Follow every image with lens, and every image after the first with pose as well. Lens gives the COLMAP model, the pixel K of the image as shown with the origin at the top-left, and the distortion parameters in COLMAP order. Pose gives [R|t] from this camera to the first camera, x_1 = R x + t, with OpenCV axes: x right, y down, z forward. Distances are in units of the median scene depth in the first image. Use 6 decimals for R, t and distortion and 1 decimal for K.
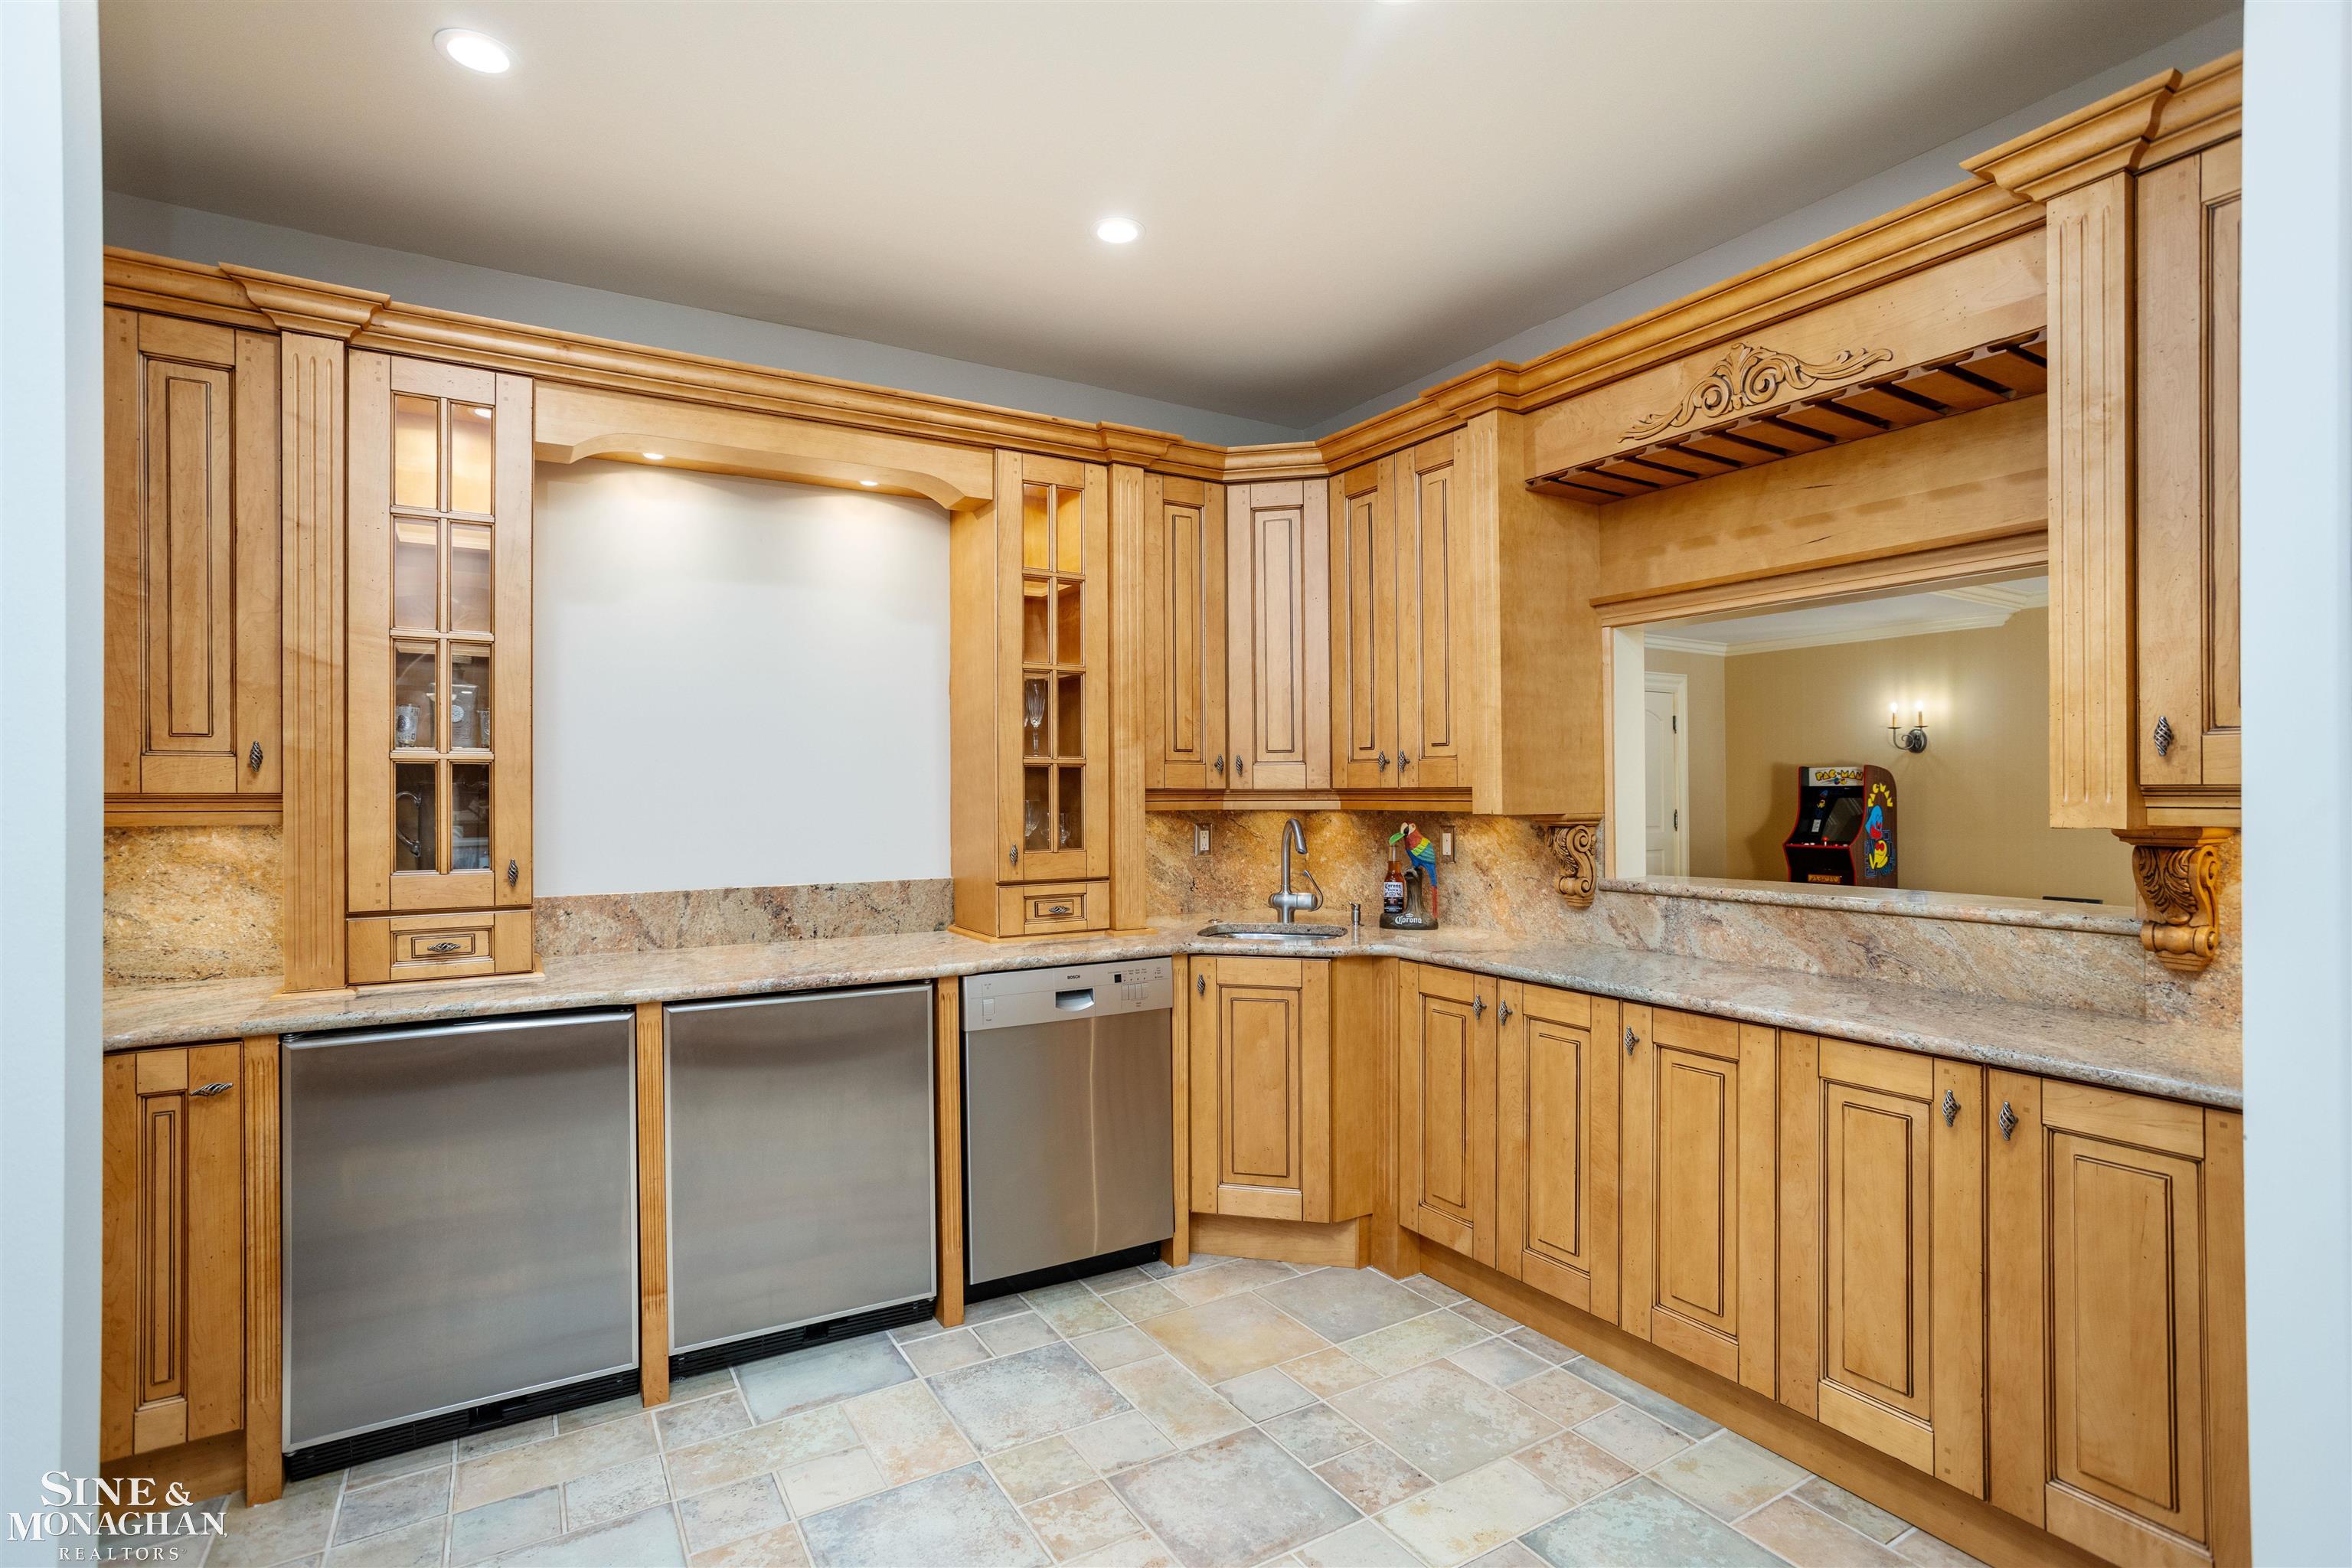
lens RADIAL K [[1116.0, 0, 1163.1], [0, 1116.0, 701.5], [0, 0, 1]] dist [0.000024, 0.001110]
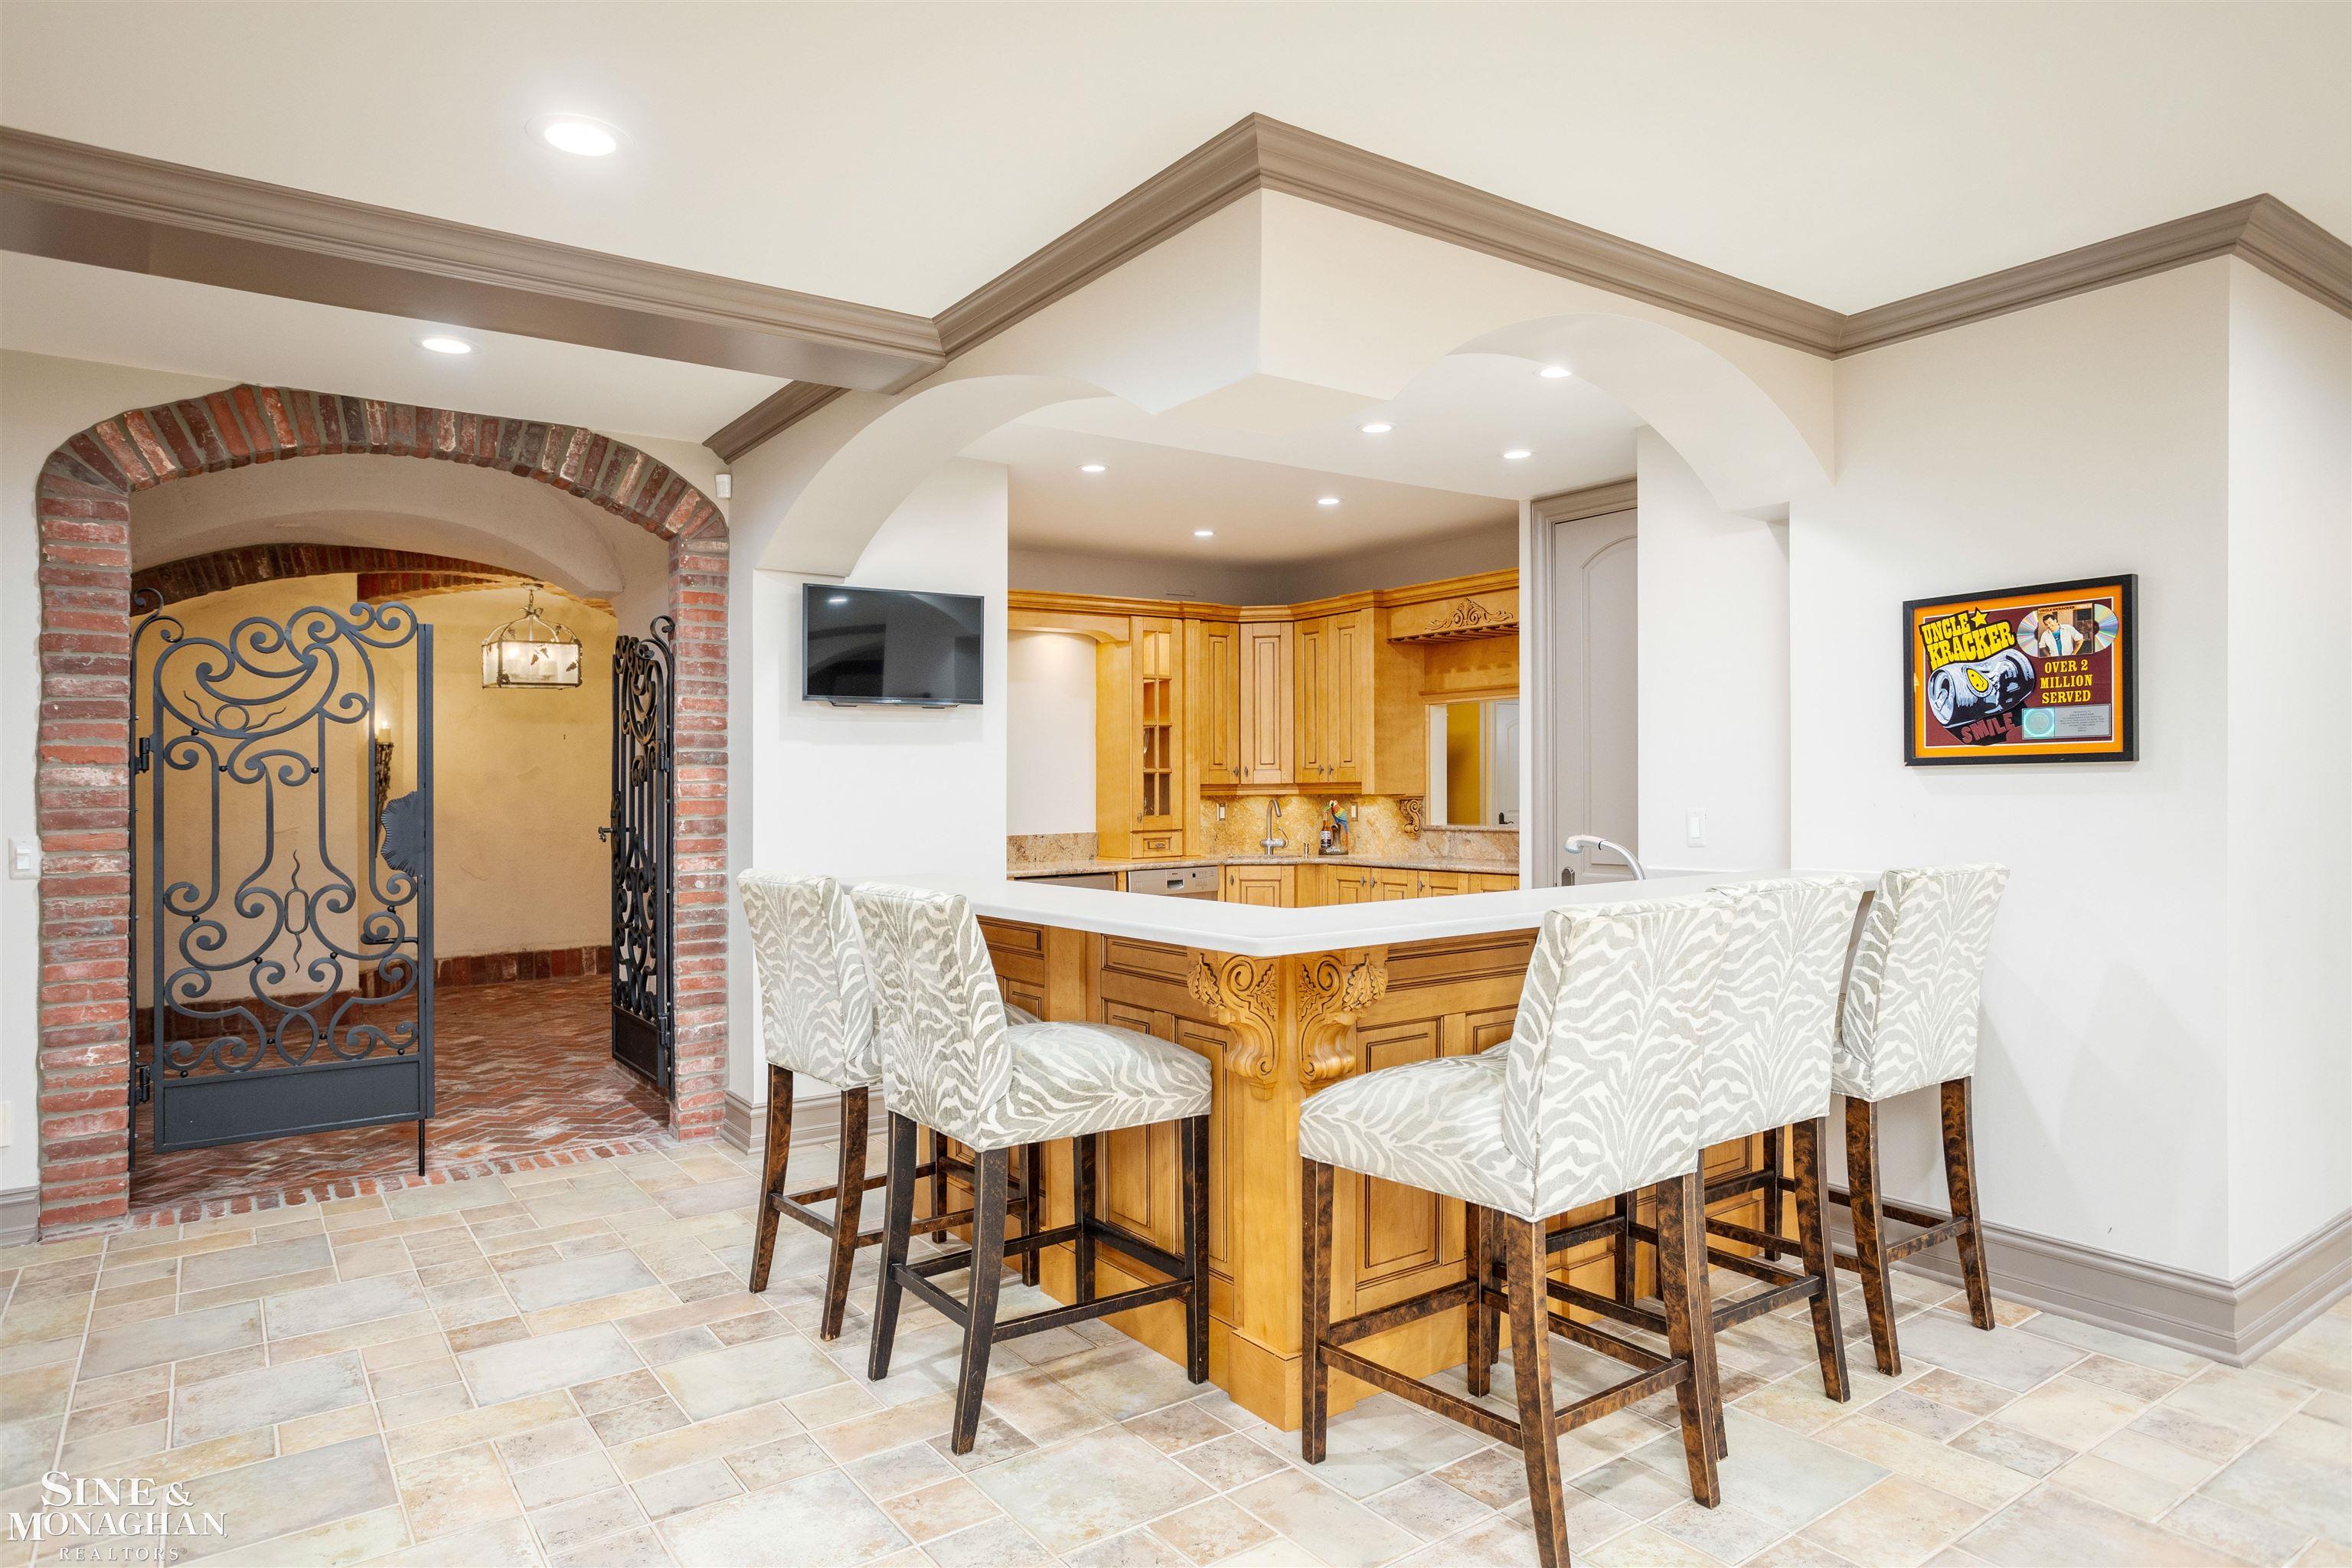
lens RADIAL K [[1389.2, 0, 1168.9], [0, 1389.2, 786.4], [0, 0, 1]] dist [-0.002957, -0.000634]
pose [[0.996343, -0.010293, 0.084821, -0.284727], [0.003398, 0.996706, 0.081034, -0.118048], [-0.085376, -0.080450, 0.993096, -1.447497]]
